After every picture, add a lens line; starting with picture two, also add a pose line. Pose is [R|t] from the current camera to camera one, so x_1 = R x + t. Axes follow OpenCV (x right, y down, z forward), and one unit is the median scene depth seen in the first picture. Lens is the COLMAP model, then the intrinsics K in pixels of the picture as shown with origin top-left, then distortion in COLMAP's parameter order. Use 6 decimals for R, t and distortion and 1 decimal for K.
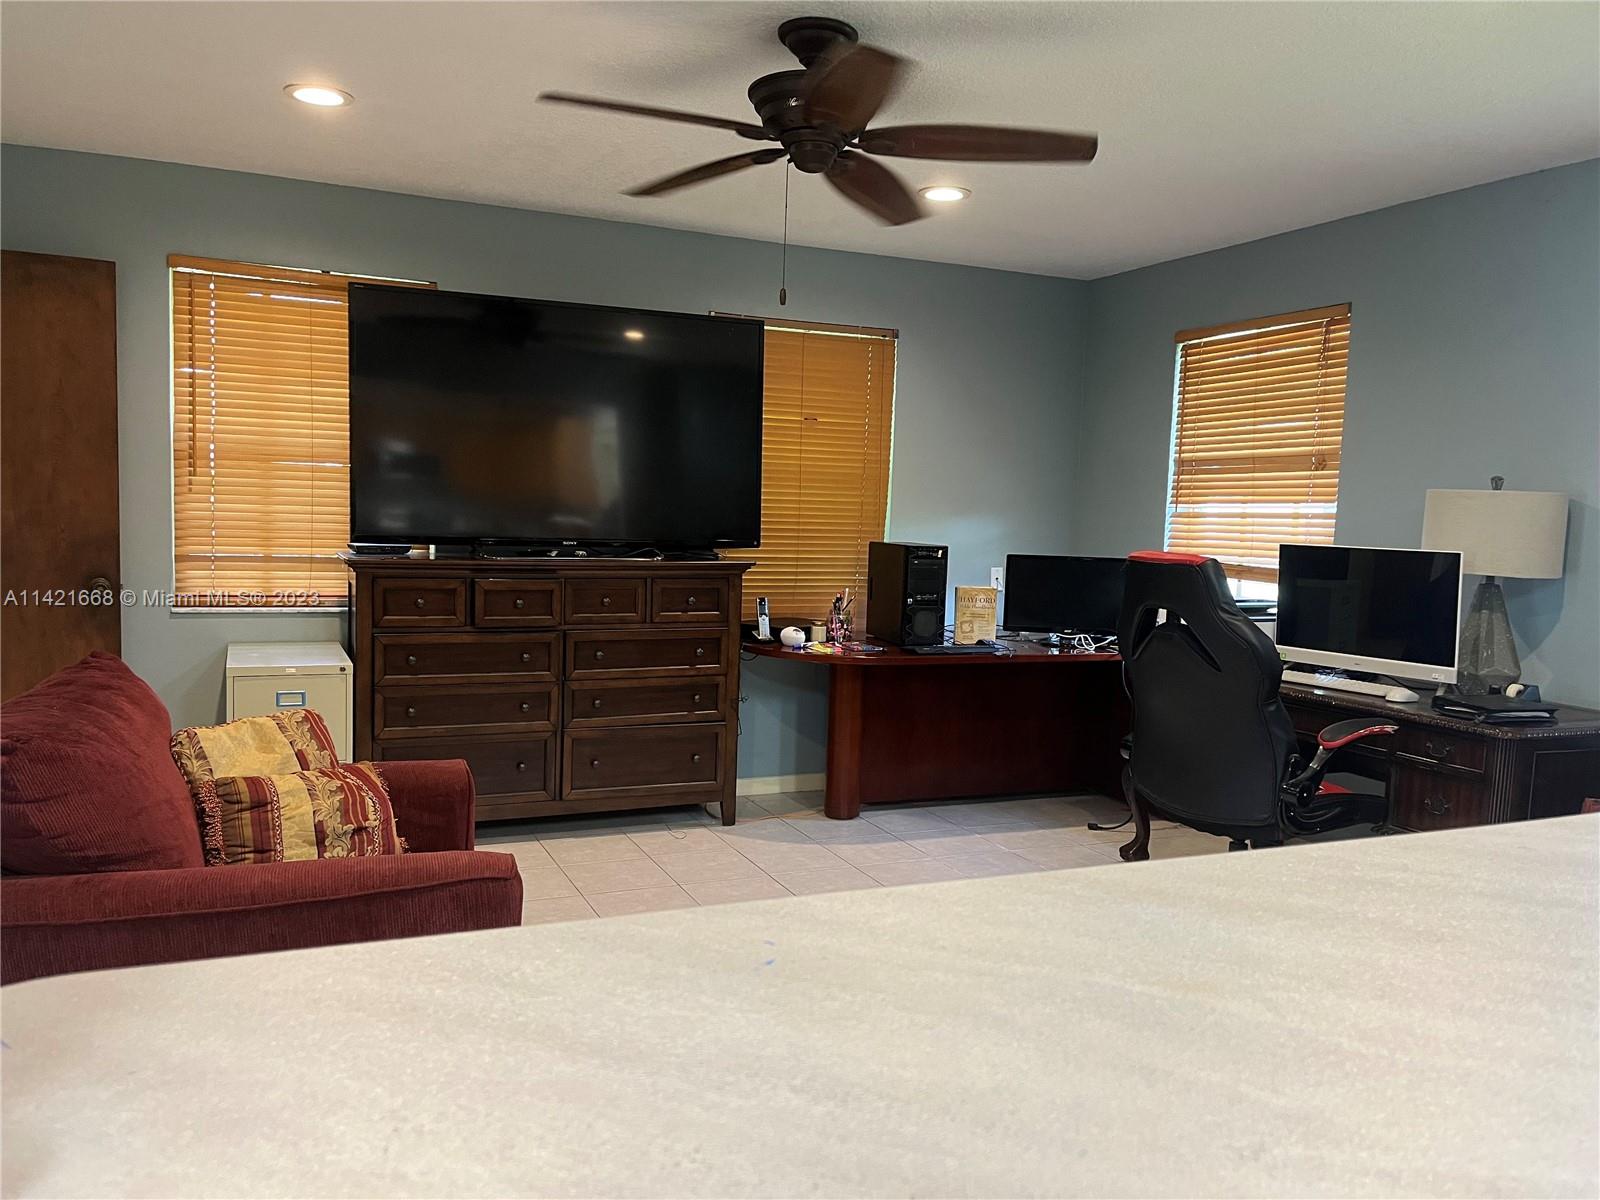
lens RADIAL K [[1212.4, 0, 796.5], [0, 1212.4, 605.1], [0, 0, 1]] dist [0.067413, -0.067573]
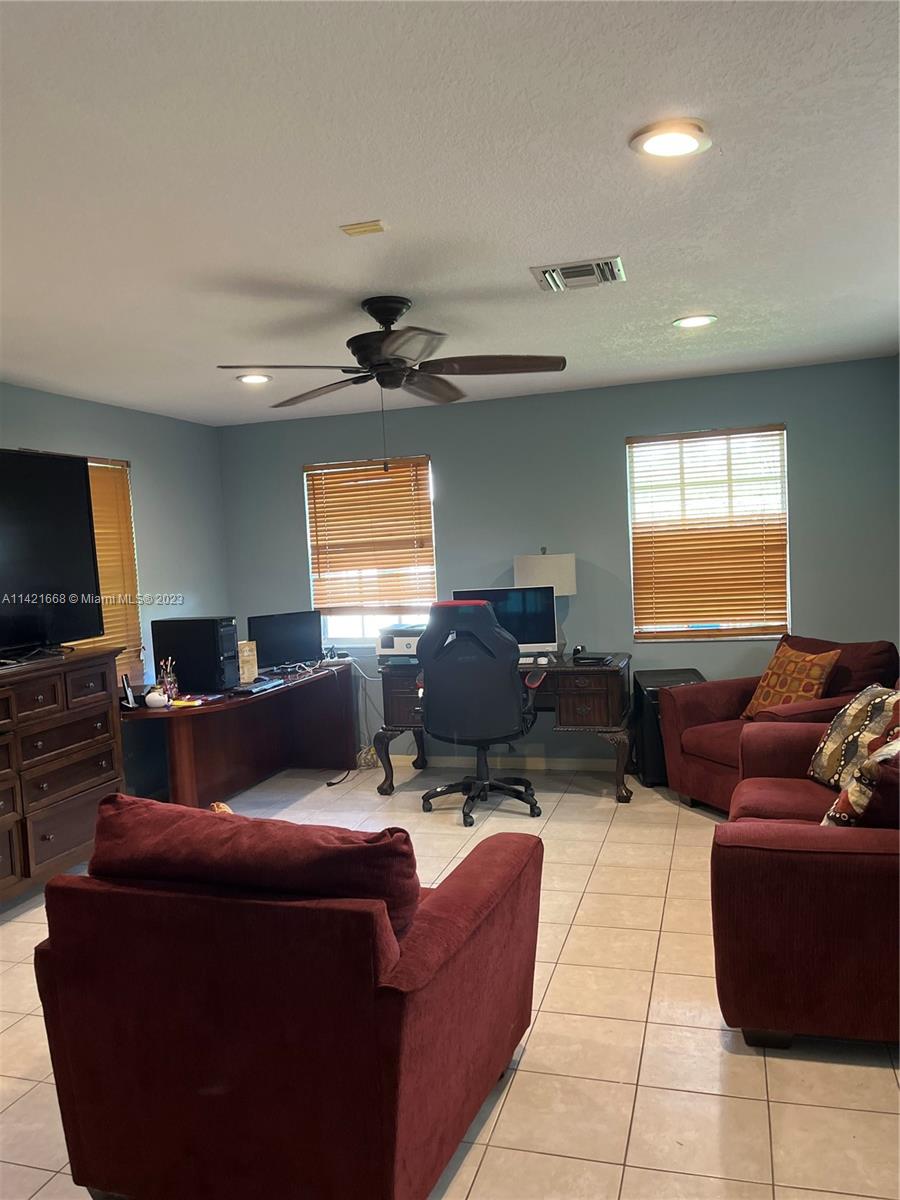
lens RADIAL K [[909.3, 0, 445.2], [0, 909.3, 602.8], [0, 0, 1]] dist [0.067413, -0.067573]
pose [[0.658657, -0.113150, 0.743888, -0.507438], [0.138774, 0.989937, 0.027702, -0.059818], [-0.739536, 0.084986, 0.667730, 0.100938]]
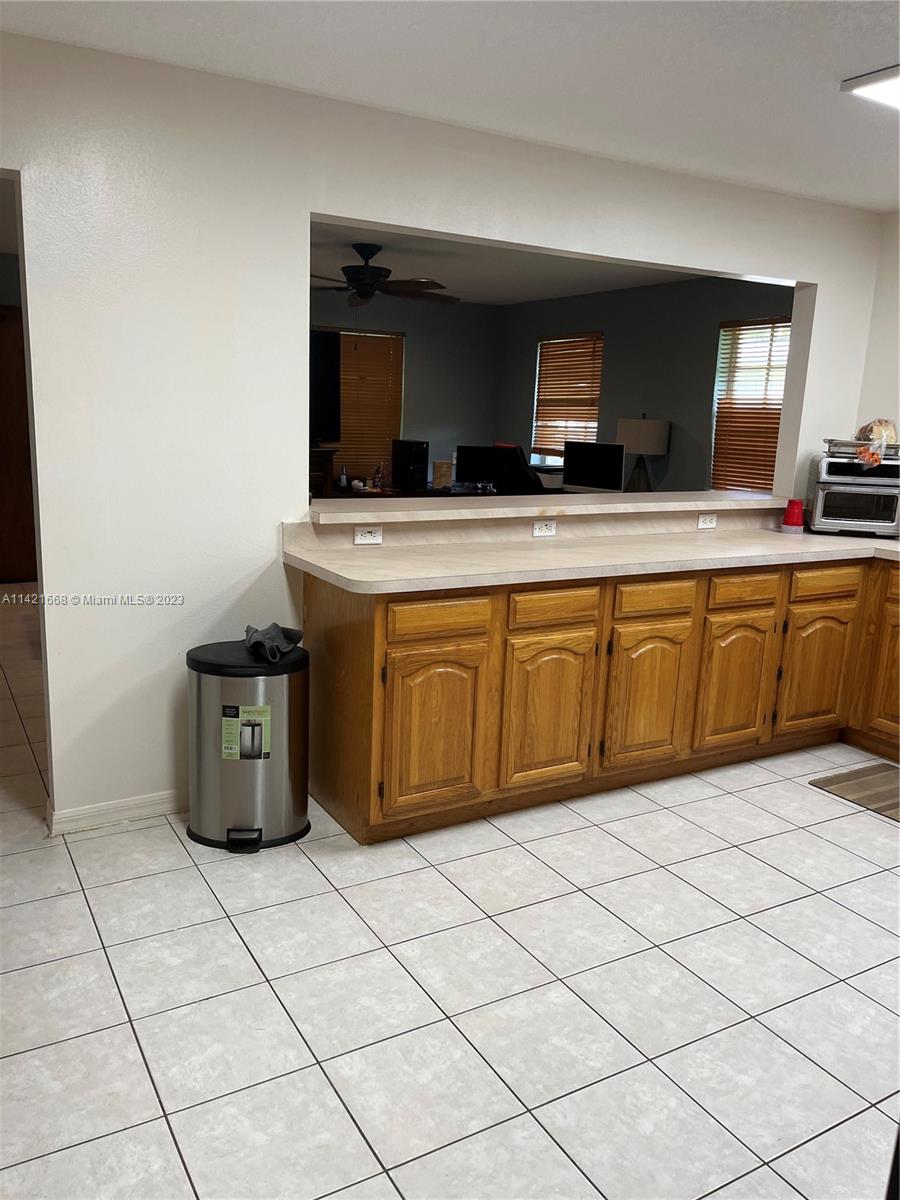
lens RADIAL K [[909.3, 0, 444.4], [0, 909.3, 608.2], [0, 0, 1]] dist [0.067413, -0.067573]
pose [[0.993798, -0.023277, 0.108734, -0.030040], [0.008229, 0.990559, 0.136843, 0.022659], [-0.110893, -0.135100, 0.984607, -0.633353]]
